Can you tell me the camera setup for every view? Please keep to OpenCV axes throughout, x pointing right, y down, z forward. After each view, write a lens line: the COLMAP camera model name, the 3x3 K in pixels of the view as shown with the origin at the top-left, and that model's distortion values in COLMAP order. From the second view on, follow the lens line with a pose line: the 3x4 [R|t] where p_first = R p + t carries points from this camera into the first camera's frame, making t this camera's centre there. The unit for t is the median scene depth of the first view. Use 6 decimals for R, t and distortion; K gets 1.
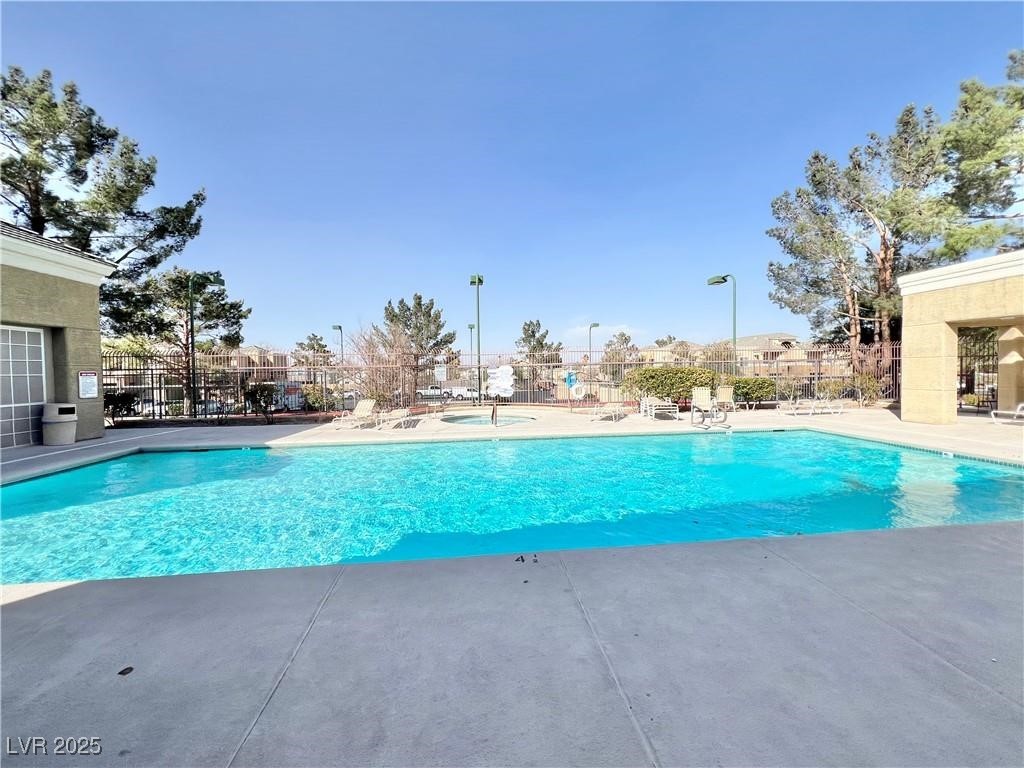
lens RADIAL K [[403.3, 0, 512.0], [0, 403.3, 384.0], [0, 0, 1]] dist [0.002172, 0.000098]
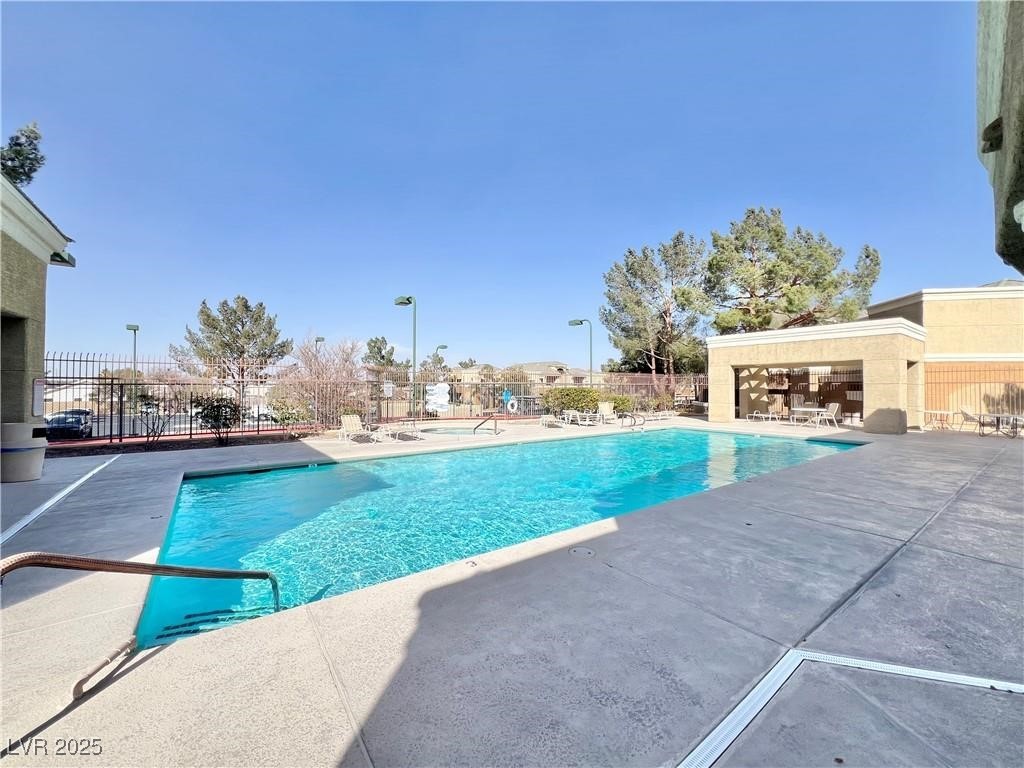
lens RADIAL K [[403.3, 0, 512.0], [0, 403.3, 384.0], [0, 0, 1]] dist [0.002172, 0.000098]
pose [[0.861251, 0.022818, 0.507667, -0.391020], [0.000771, 0.998932, -0.046207, 0.007440], [-0.508179, 0.040188, 0.860314, -0.030128]]
